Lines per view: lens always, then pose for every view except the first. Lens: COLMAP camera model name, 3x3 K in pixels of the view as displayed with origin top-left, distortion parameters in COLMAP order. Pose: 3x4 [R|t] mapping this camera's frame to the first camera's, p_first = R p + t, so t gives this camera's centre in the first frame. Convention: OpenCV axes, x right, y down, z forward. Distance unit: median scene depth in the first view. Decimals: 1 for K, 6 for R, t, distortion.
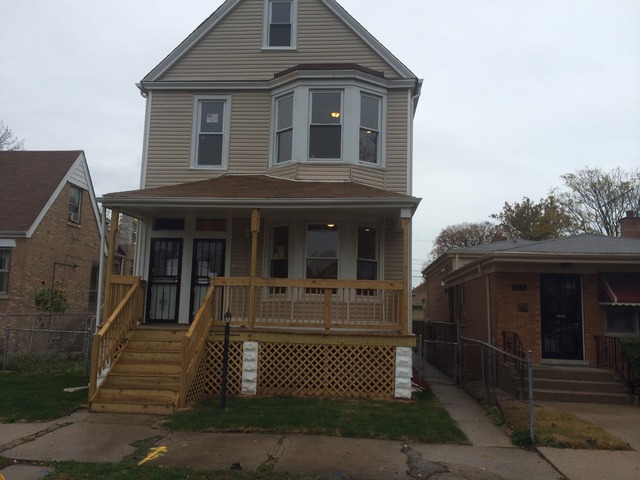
lens RADIAL K [[553.9, 0, 320.9], [0, 553.9, 242.5], [0, 0, 1]] dist [-0.000350, -0.011819]
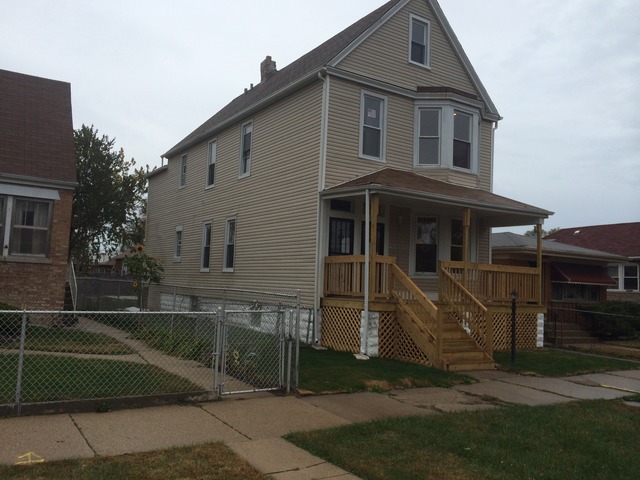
lens RADIAL K [[553.9, 0, 322.1], [0, 553.9, 238.5], [0, 0, 1]] dist [-0.000350, -0.011819]
pose [[0.800804, 0.054580, 0.596435, -0.943386], [-0.097567, 0.994425, 0.039998, -0.008152], [-0.590926, -0.090223, 0.801664, 0.142469]]
